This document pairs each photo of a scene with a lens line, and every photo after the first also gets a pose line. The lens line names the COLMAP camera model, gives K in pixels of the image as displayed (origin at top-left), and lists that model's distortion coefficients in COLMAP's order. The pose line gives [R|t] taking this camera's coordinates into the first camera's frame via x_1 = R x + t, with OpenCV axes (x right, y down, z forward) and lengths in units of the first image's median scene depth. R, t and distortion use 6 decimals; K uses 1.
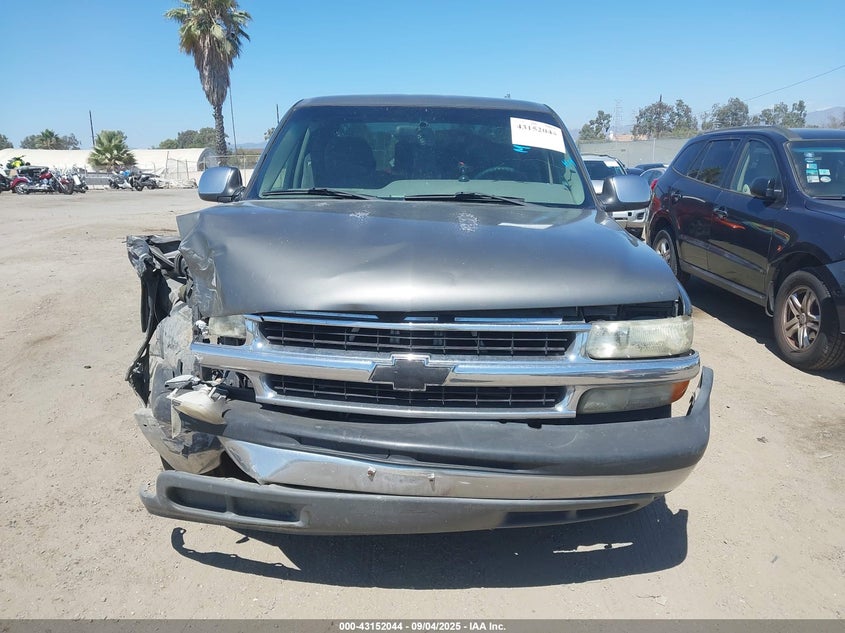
lens RADIAL K [[665.0, 0, 422.5], [0, 665.0, 316.5], [0, 0, 1]] dist [0.005939, -0.005327]
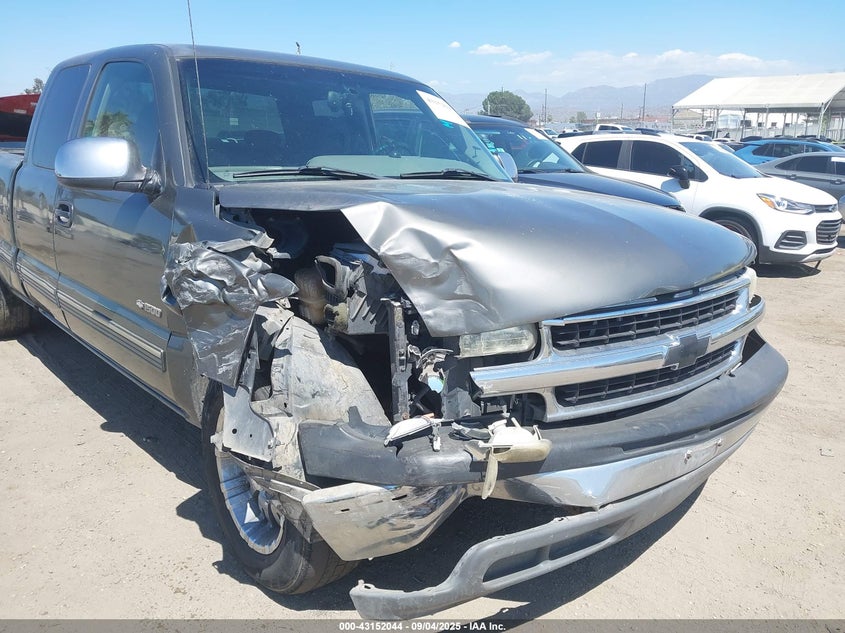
lens RADIAL K [[668.3, 0, 422.5], [0, 668.3, 316.5], [0, 0, 1]] dist [-0.010353, -0.004801]
pose [[0.745442, -0.158350, 0.647488, -0.891476], [0.137589, 0.987007, 0.082980, -0.094739], [-0.652215, 0.027231, 0.757544, 0.464125]]
